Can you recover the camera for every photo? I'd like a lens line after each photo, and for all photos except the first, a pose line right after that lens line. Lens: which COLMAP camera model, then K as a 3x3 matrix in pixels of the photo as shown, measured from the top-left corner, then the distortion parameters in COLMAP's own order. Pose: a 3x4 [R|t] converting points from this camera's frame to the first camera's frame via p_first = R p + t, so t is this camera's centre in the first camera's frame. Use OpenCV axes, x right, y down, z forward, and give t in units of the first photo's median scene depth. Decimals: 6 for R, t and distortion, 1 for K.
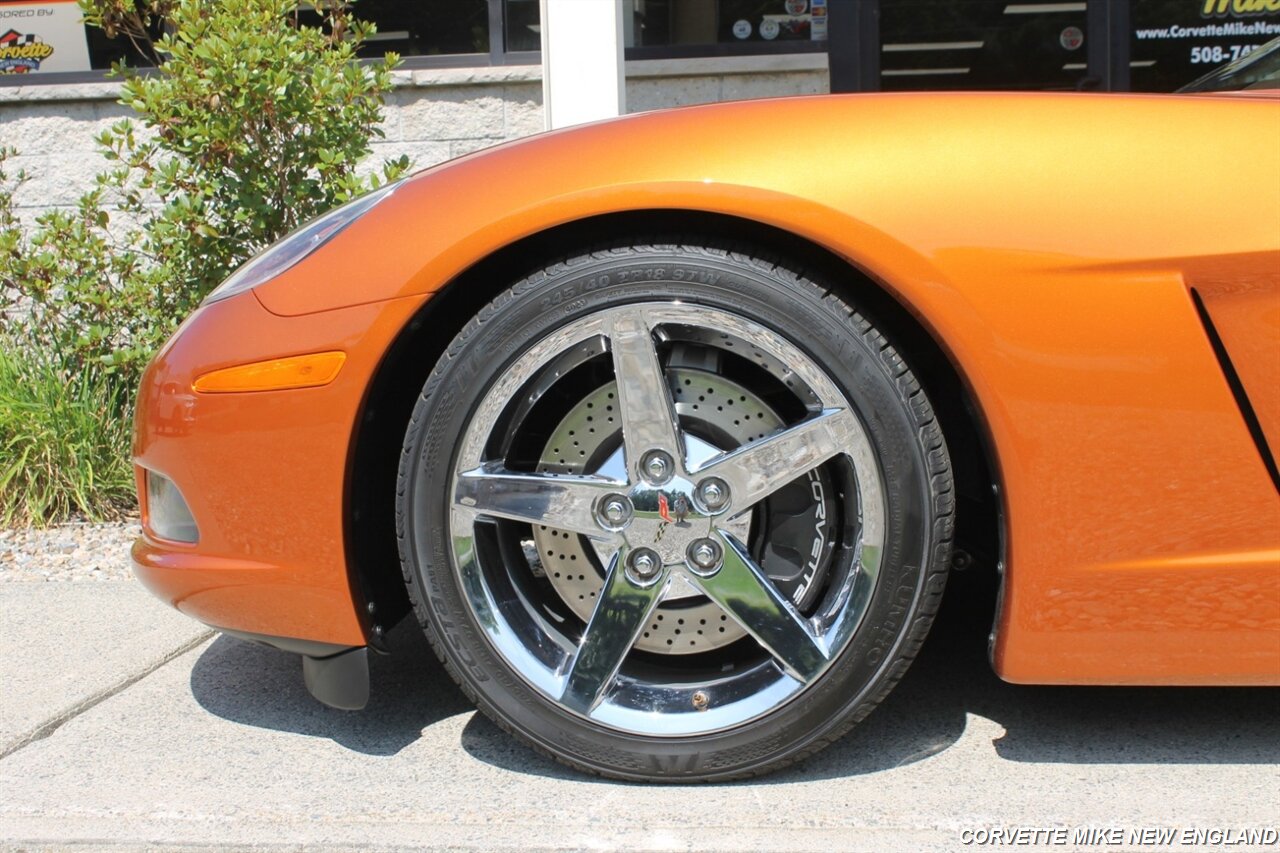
lens RADIAL K [[1758.4, 0, 645.9], [0, 1758.4, 478.4], [0, 0, 1]] dist [-0.036335, 0.044443]
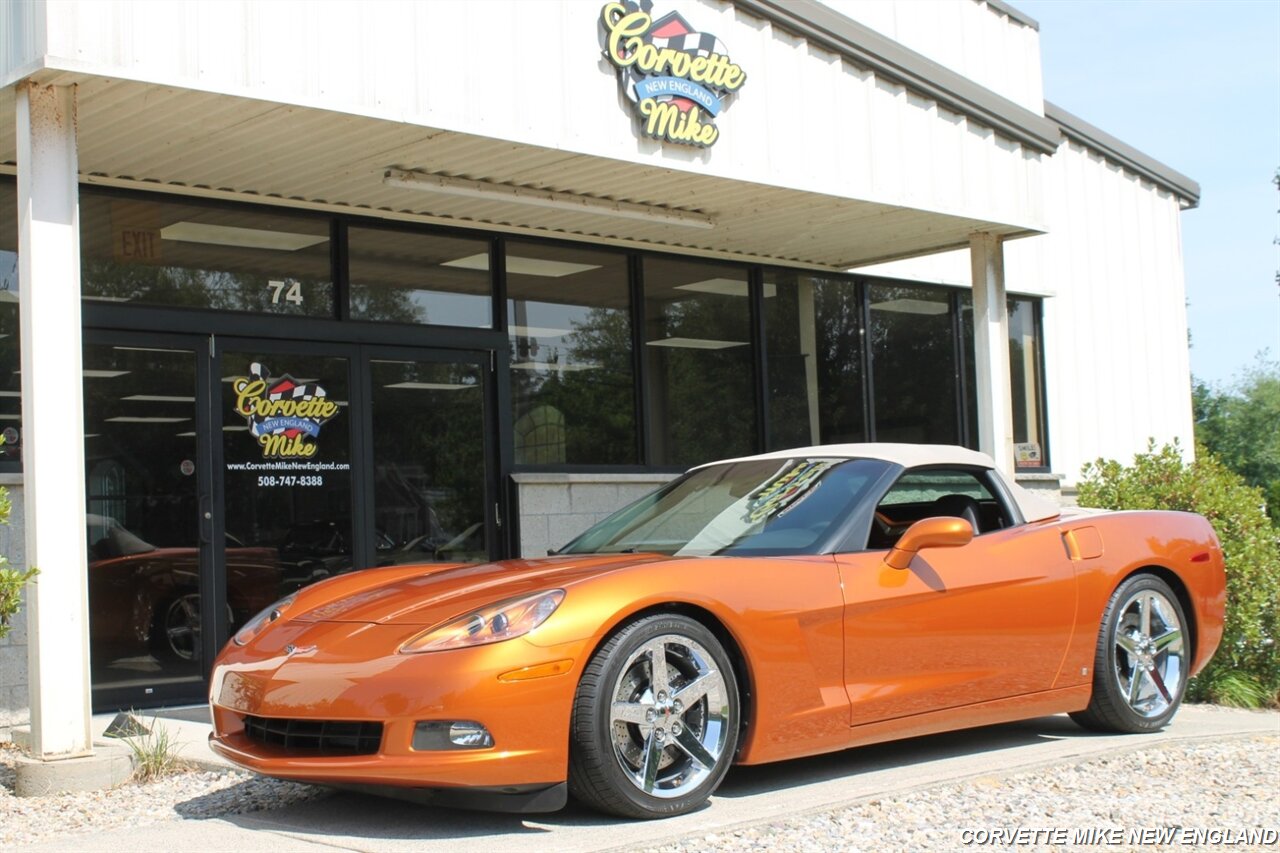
lens RADIAL K [[1769.9, 0, 640.0], [0, 1769.9, 426.5], [0, 0, 1]] dist [-0.062894, 0.078140]
pose [[0.633958, 0.050309, 0.771730, -0.683178], [0.122653, 0.978712, -0.164559, 0.009686], [-0.763580, 0.198978, 0.614291, -0.229082]]
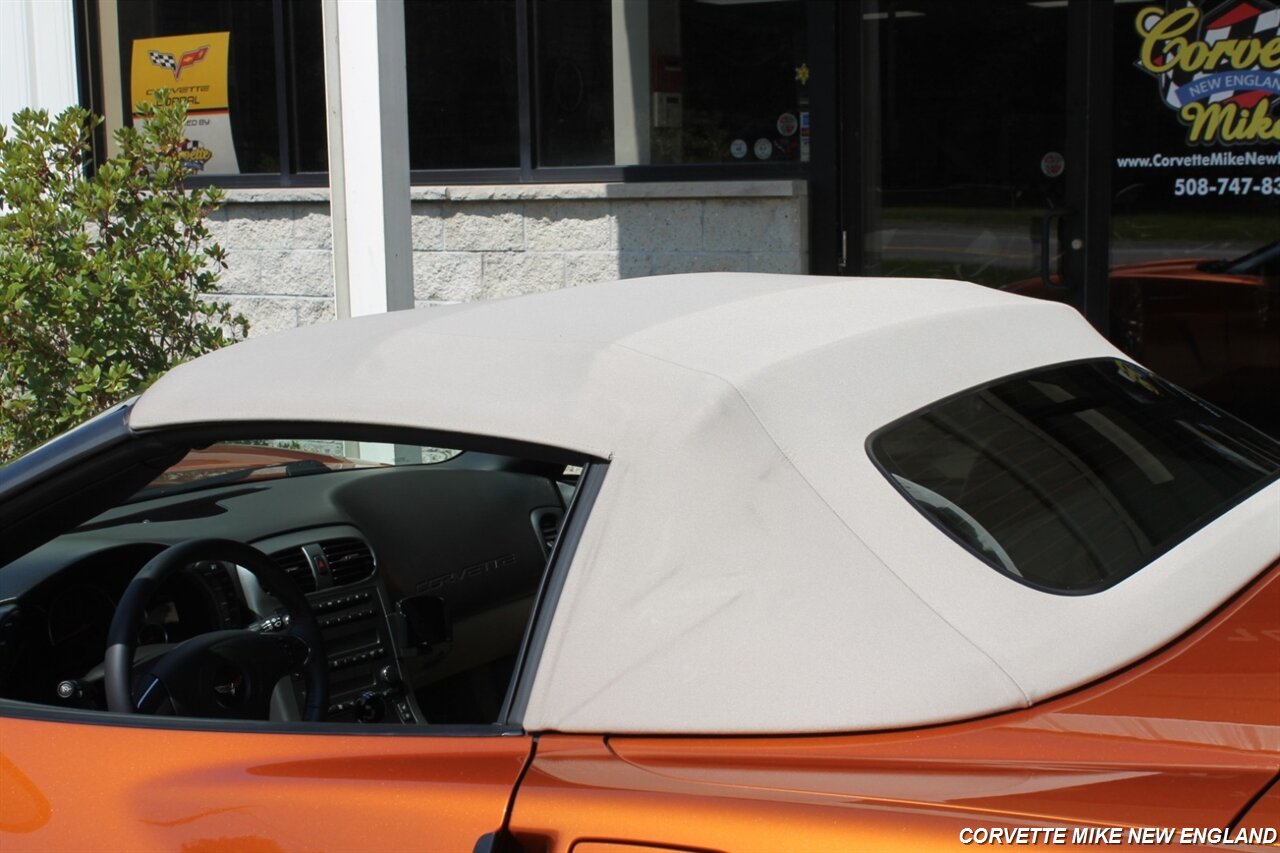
lens RADIAL K [[1798.7, 0, 640.0], [0, 1798.7, 426.5], [0, 0, 1]] dist [-0.056911, 0.102949]
pose [[0.913036, 0.063912, -0.402842, 0.438224], [-0.056176, 0.997939, 0.031003, -0.132140], [0.403993, -0.005676, 0.914745, 0.048825]]
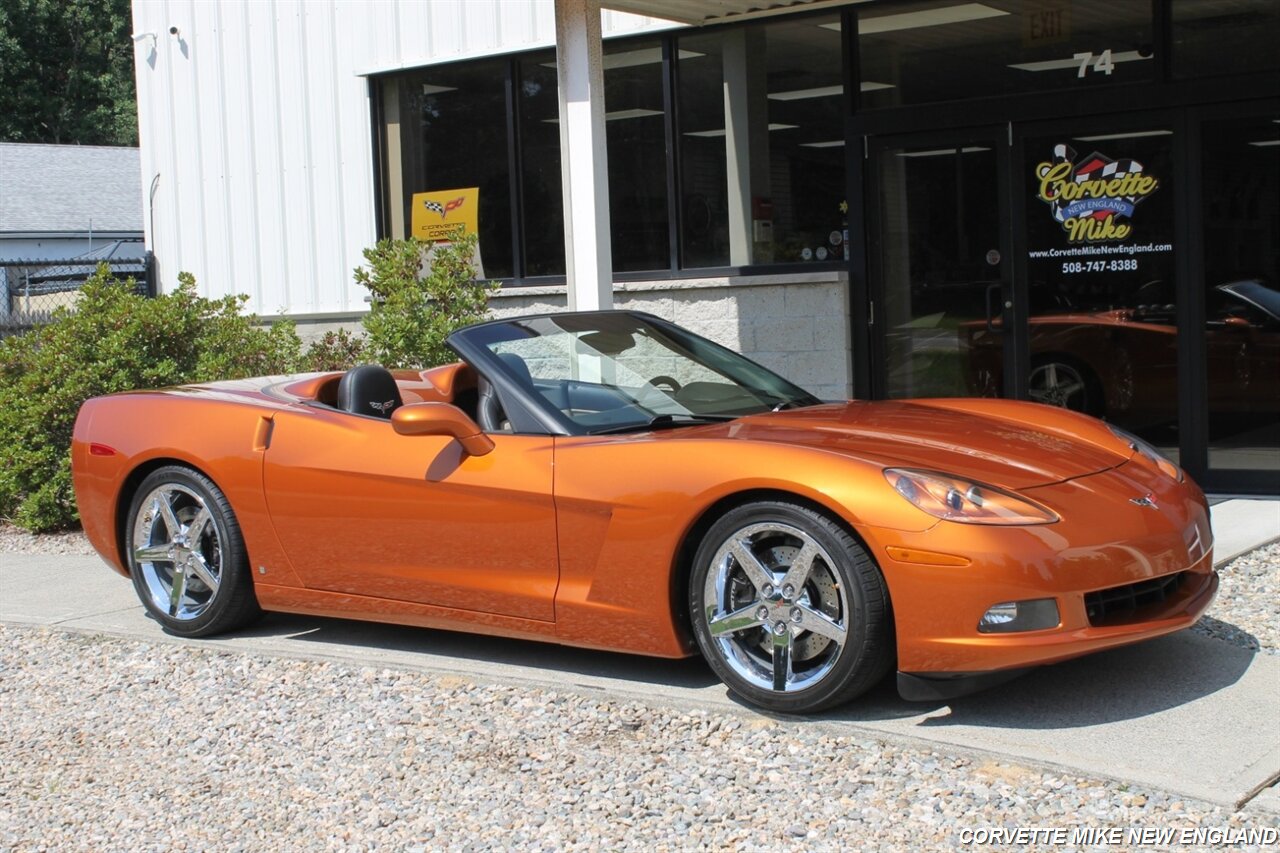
lens RADIAL K [[1769.9, 0, 640.0], [0, 1769.9, 426.5], [0, 0, 1]] dist [-0.062894, 0.078140]
pose [[0.880868, 0.020766, -0.472907, 0.710627], [-0.041008, 0.998629, -0.032534, -0.041397], [0.471583, 0.048051, 0.880512, -0.499982]]
